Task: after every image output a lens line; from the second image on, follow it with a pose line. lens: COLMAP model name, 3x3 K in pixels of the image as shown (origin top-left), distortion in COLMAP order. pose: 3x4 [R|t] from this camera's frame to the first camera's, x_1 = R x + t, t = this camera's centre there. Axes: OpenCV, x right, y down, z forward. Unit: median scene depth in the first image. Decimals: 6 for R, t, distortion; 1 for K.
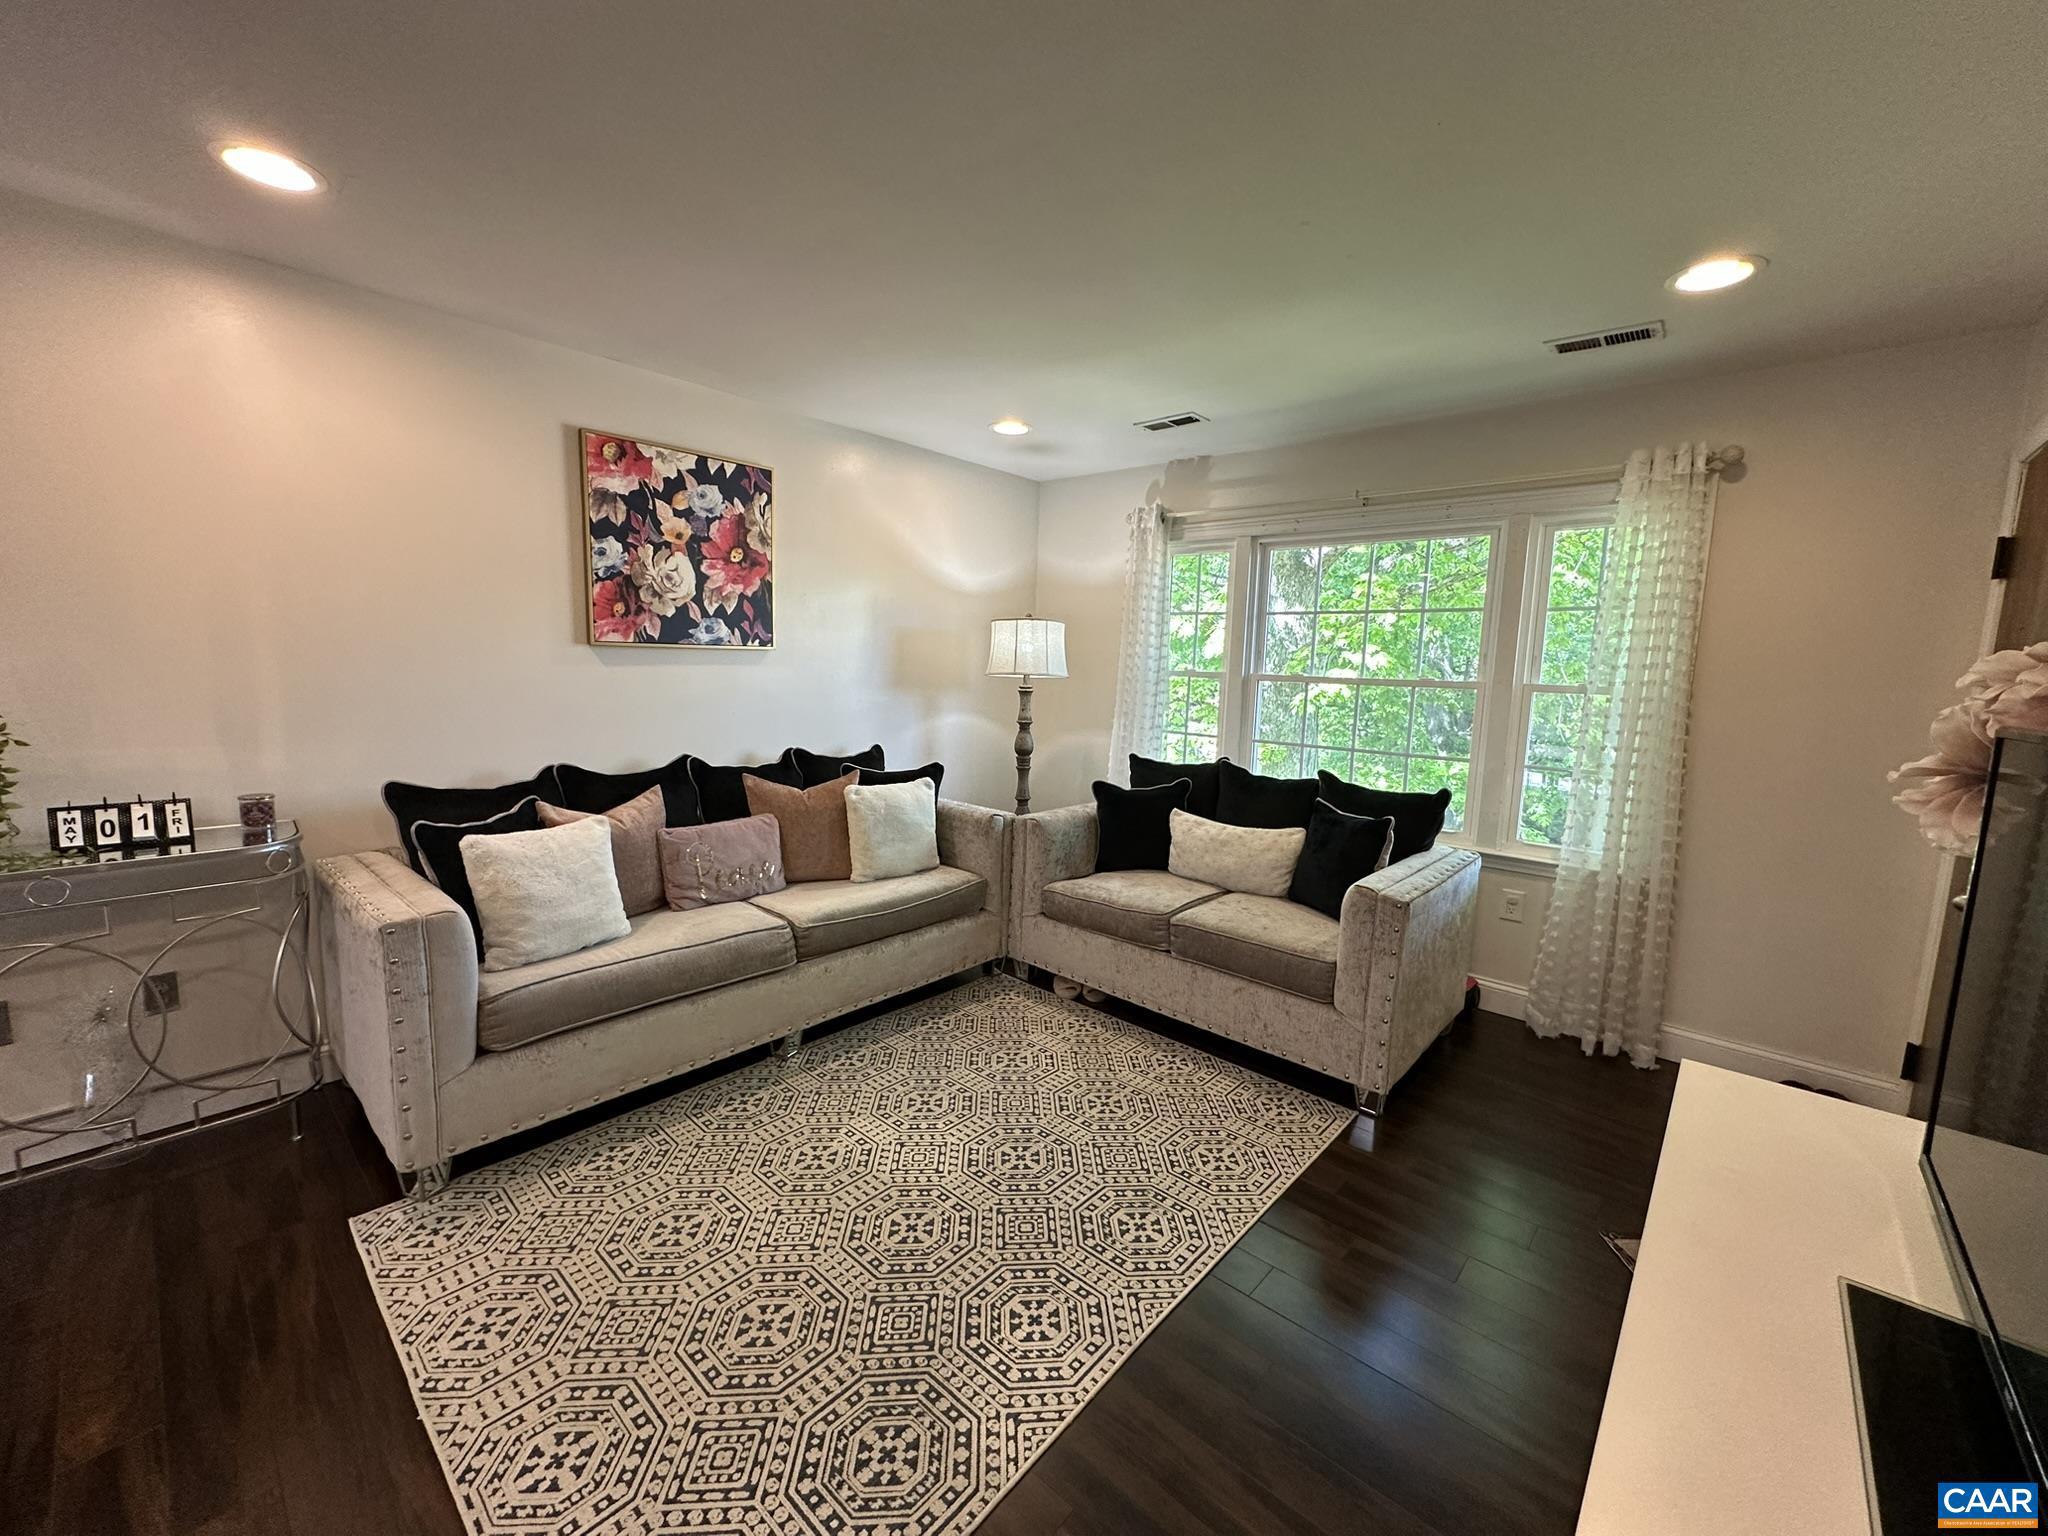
lens RADIAL K [[816.4, 0, 1022.2], [0, 816.4, 764.1], [0, 0, 1]] dist [-0.002918, 0.000973]
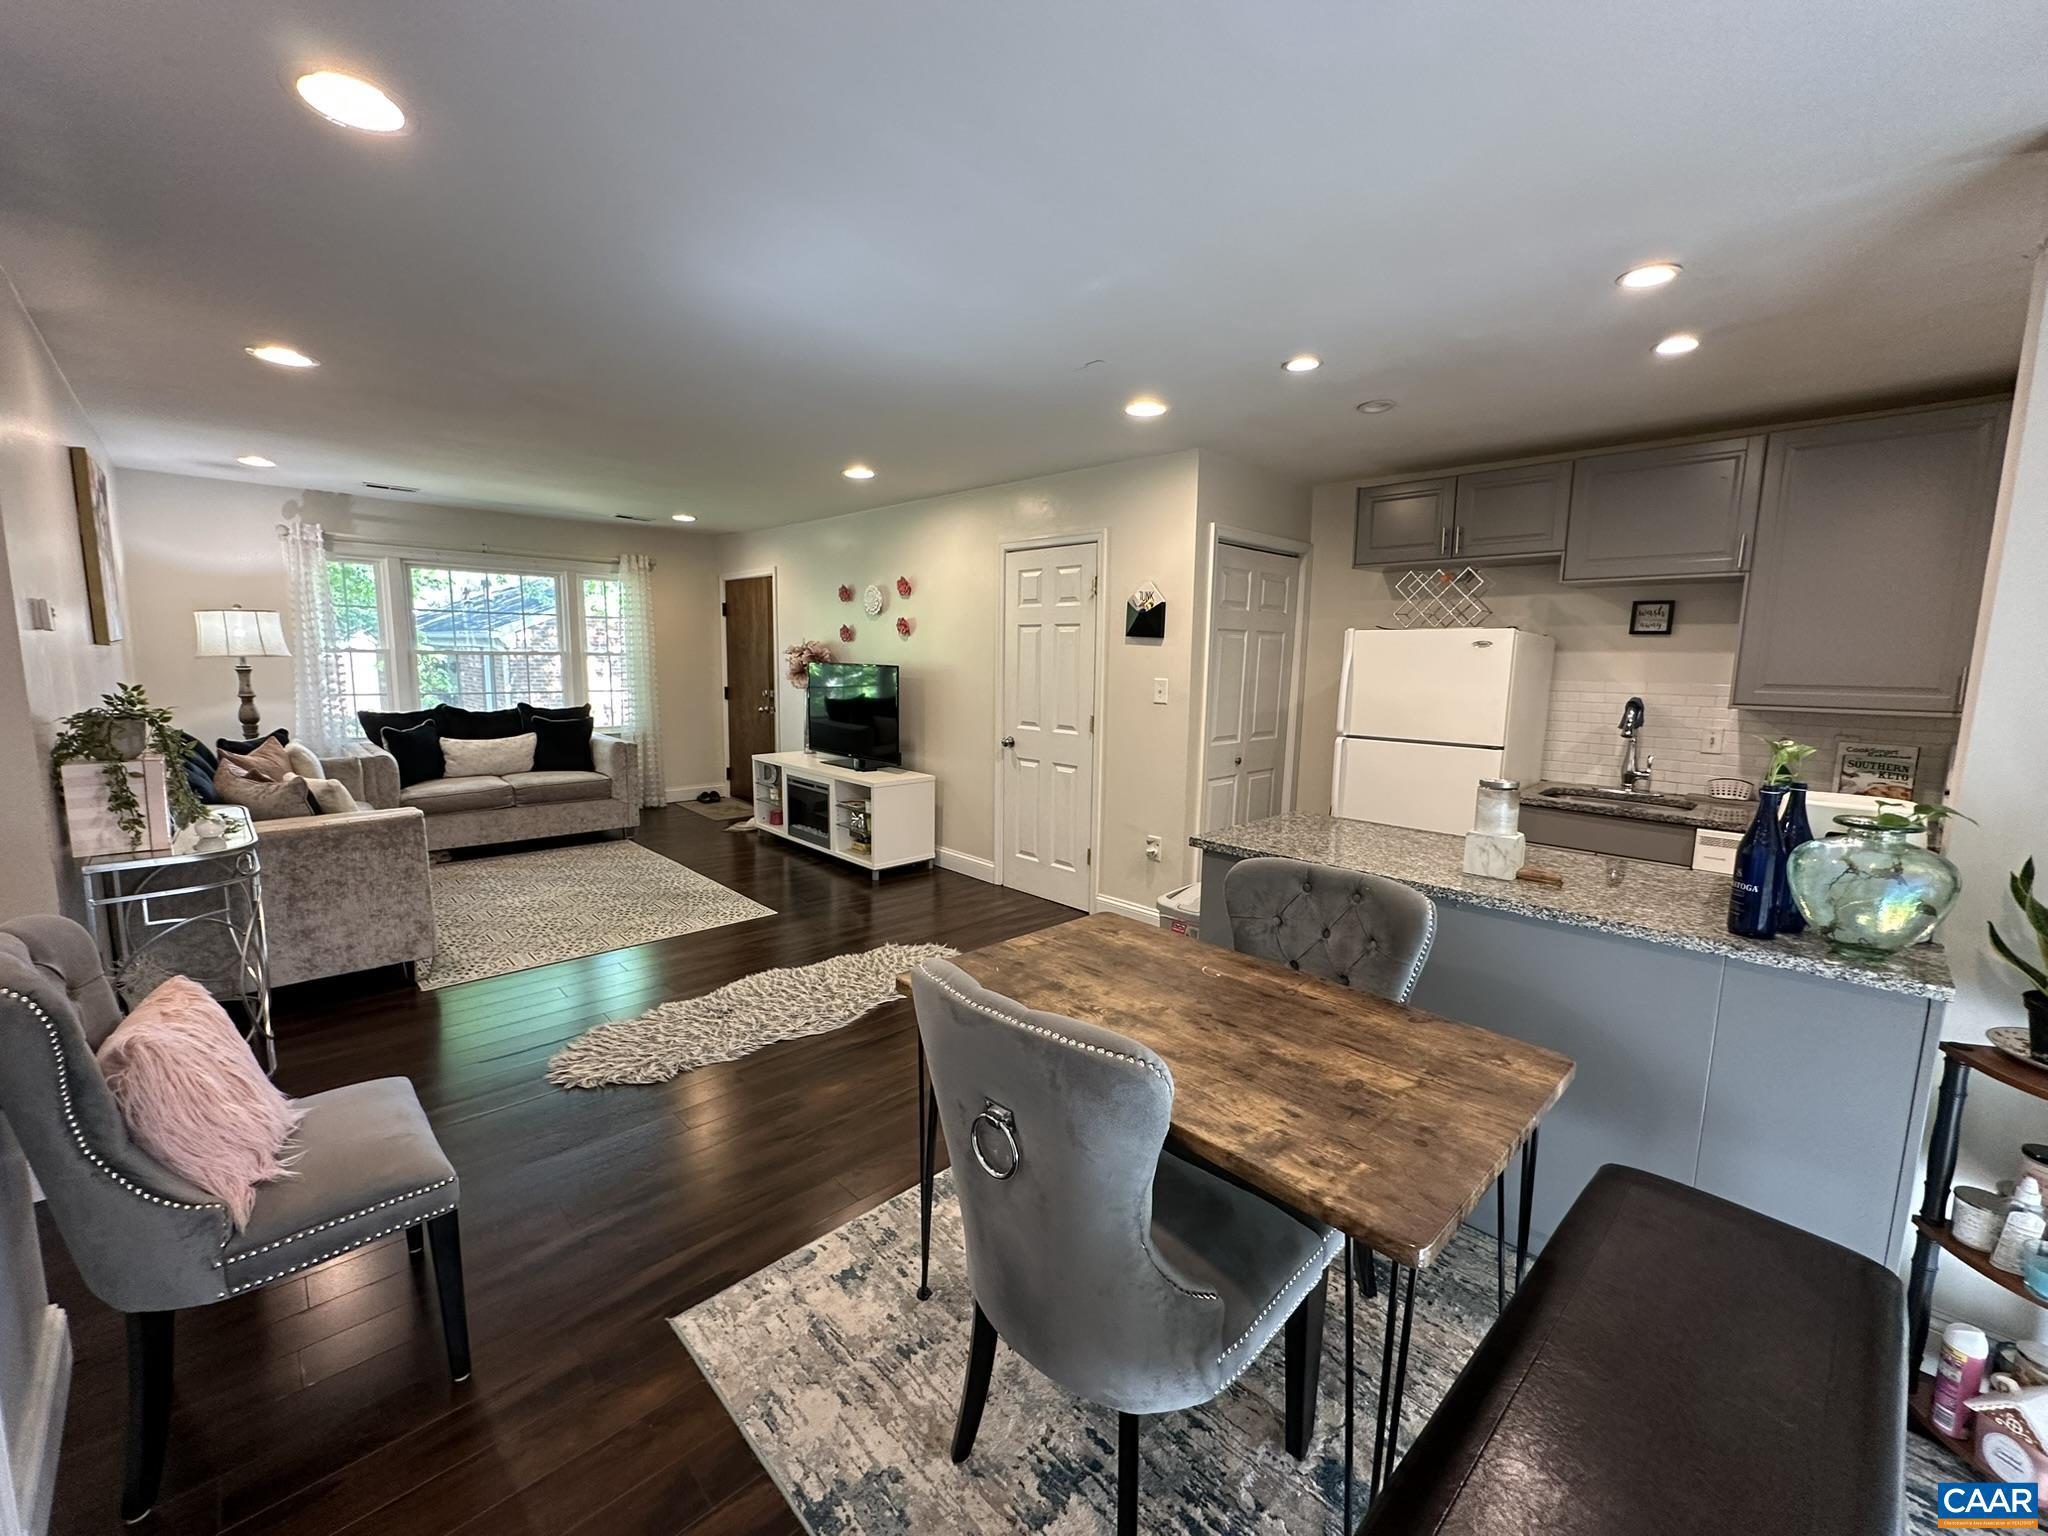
lens RADIAL K [[816.4, 0, 1022.2], [0, 816.4, 764.1], [0, 0, 1]] dist [-0.002918, 0.000973]
pose [[0.066536, -0.168344, 0.983480, -1.441649], [0.105366, 0.981339, 0.160849, -0.034175], [-0.992205, 0.092923, 0.083032, -0.274573]]
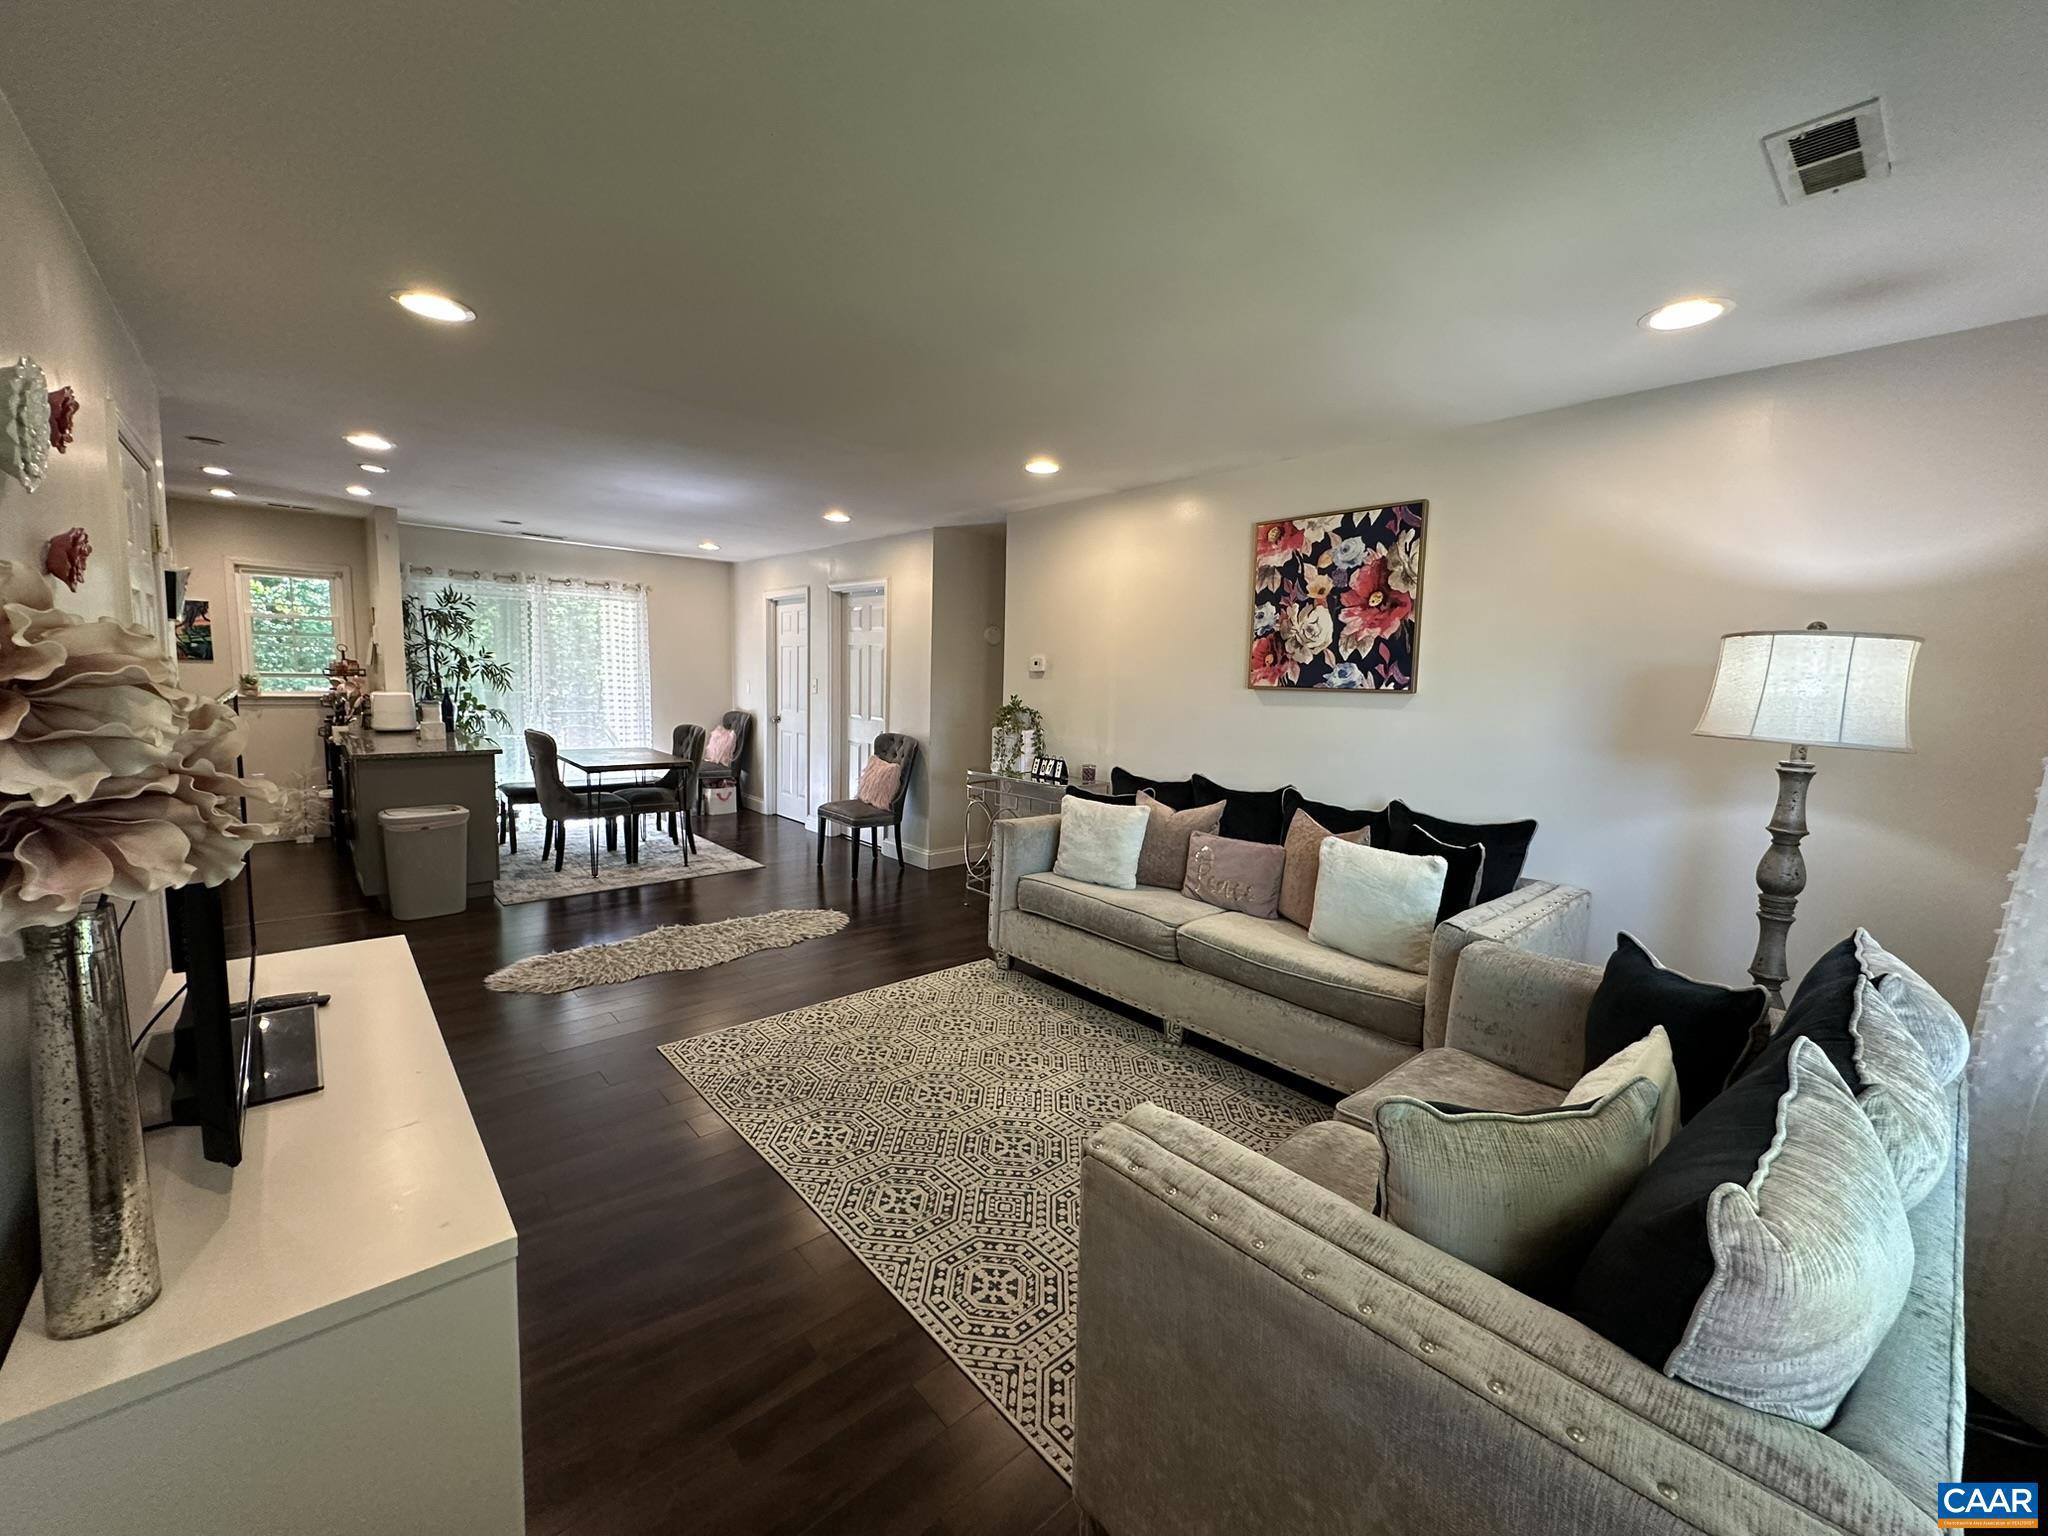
lens RADIAL K [[816.4, 0, 1022.2], [0, 816.4, 764.1], [0, 0, 1]] dist [-0.002918, 0.000973]
pose [[-0.110256, 0.072720, -0.991239, 0.736769], [-0.158196, 0.983322, 0.089735, -0.082103], [0.981233, 0.166704, -0.096913, 0.737895]]
